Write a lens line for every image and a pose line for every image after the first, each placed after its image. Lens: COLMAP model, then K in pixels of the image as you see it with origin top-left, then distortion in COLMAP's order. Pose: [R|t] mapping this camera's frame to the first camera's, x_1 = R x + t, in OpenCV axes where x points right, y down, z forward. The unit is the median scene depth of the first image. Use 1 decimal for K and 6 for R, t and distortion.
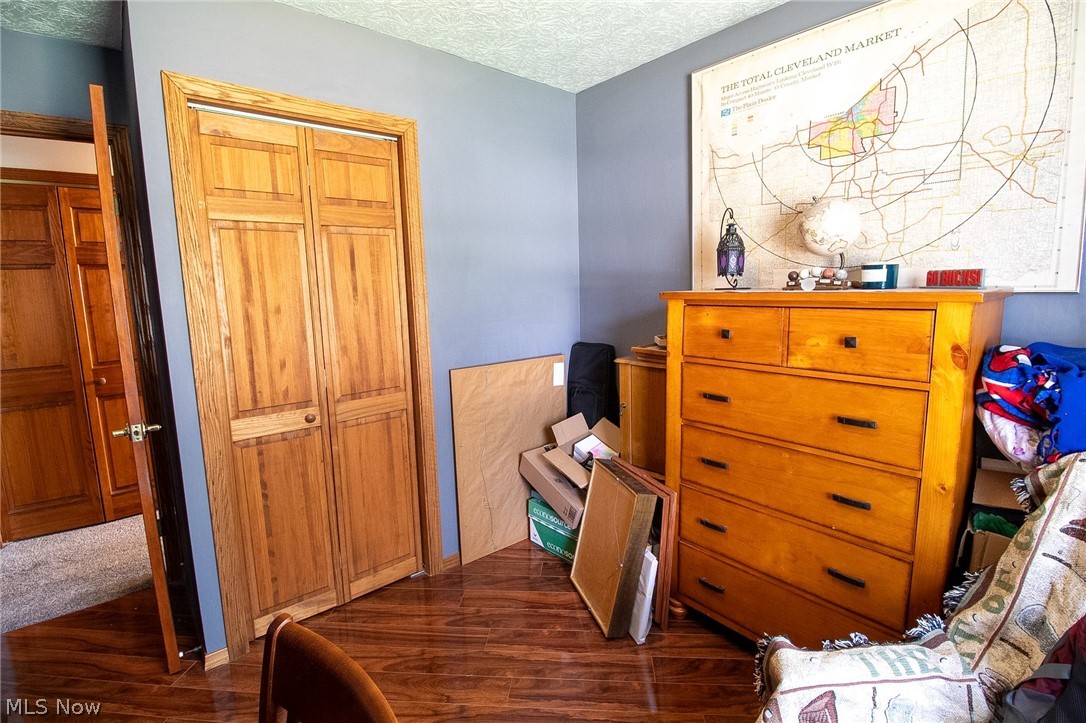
lens RADIAL K [[508.6, 0, 547.0], [0, 508.6, 354.4], [0, 0, 1]] dist [-0.001605, -0.000612]
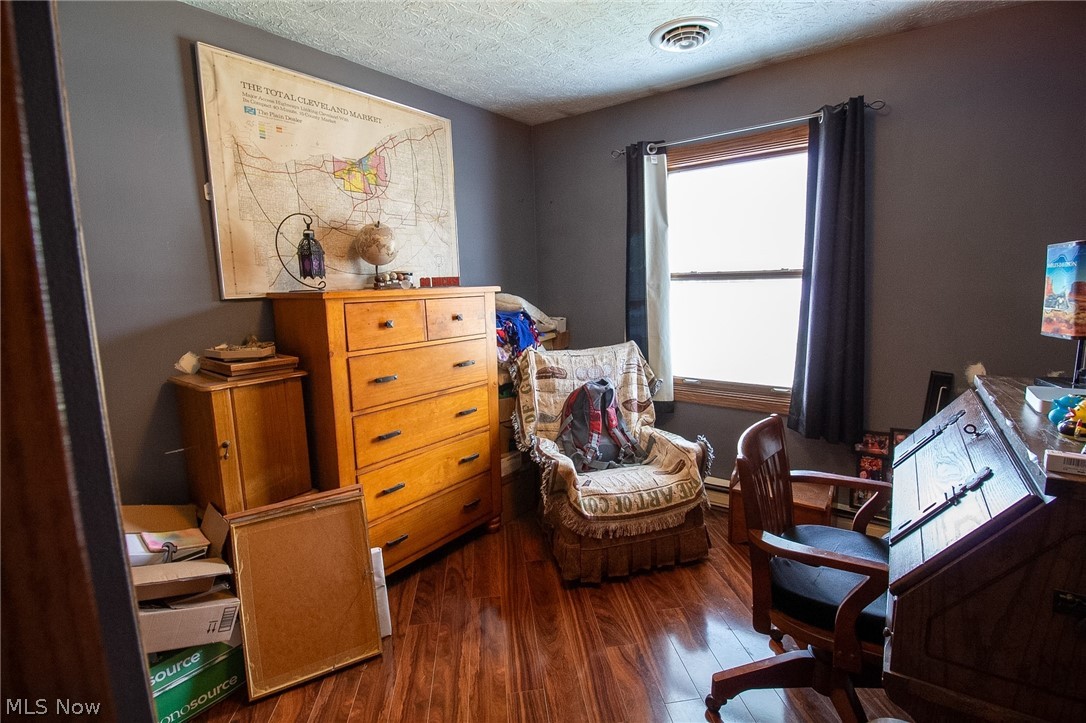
lens RADIAL K [[508.6, 0, 546.9], [0, 508.6, 360.6], [0, 0, 1]] dist [-0.001605, -0.000612]
pose [[-0.212820, -0.119504, 0.969756, -0.877889], [0.168712, 0.973091, 0.156940, -0.079000], [-0.962416, 0.197009, -0.186932, 0.840779]]
